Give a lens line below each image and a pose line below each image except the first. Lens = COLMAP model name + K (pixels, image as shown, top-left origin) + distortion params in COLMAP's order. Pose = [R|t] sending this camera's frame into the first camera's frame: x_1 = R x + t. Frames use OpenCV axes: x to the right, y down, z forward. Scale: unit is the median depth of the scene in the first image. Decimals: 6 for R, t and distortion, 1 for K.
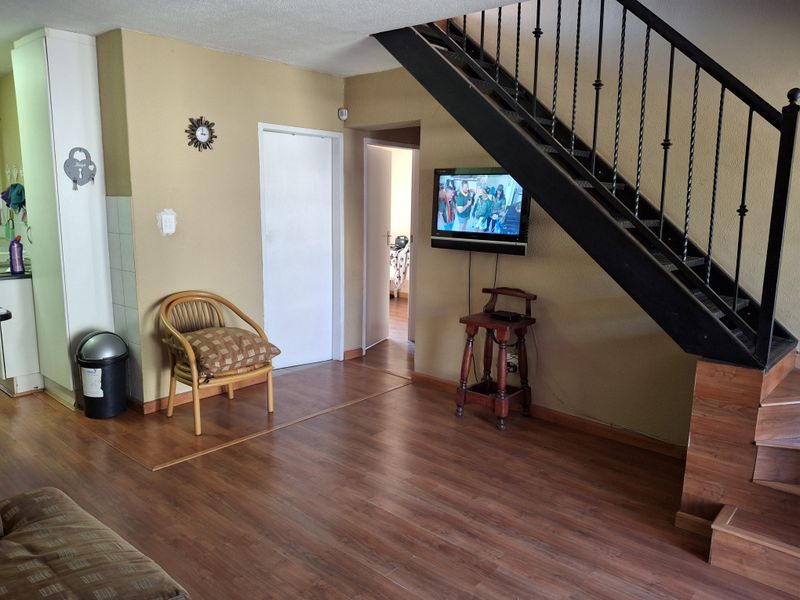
lens RADIAL K [[607.2, 0, 400.0], [0, 607.2, 300.0], [0, 0, 1]] dist [0.246982, -0.000619]
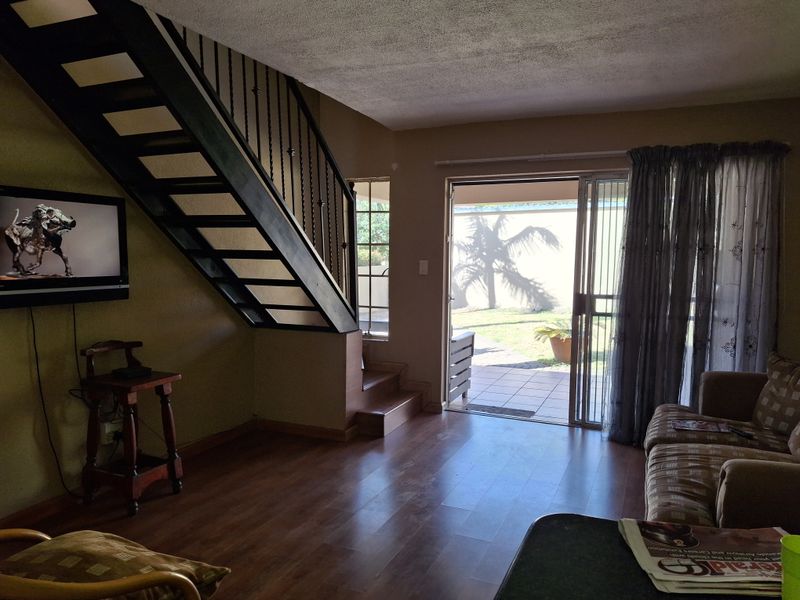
lens RADIAL K [[607.2, 0, 400.0], [0, 607.2, 300.0], [0, 0, 1]] dist [0.246982, -0.000619]
pose [[-0.282434, -0.094885, 0.954582, -0.756060], [0.154519, 0.977602, 0.142891, -0.139353], [-0.946760, 0.187859, -0.261447, 0.873720]]
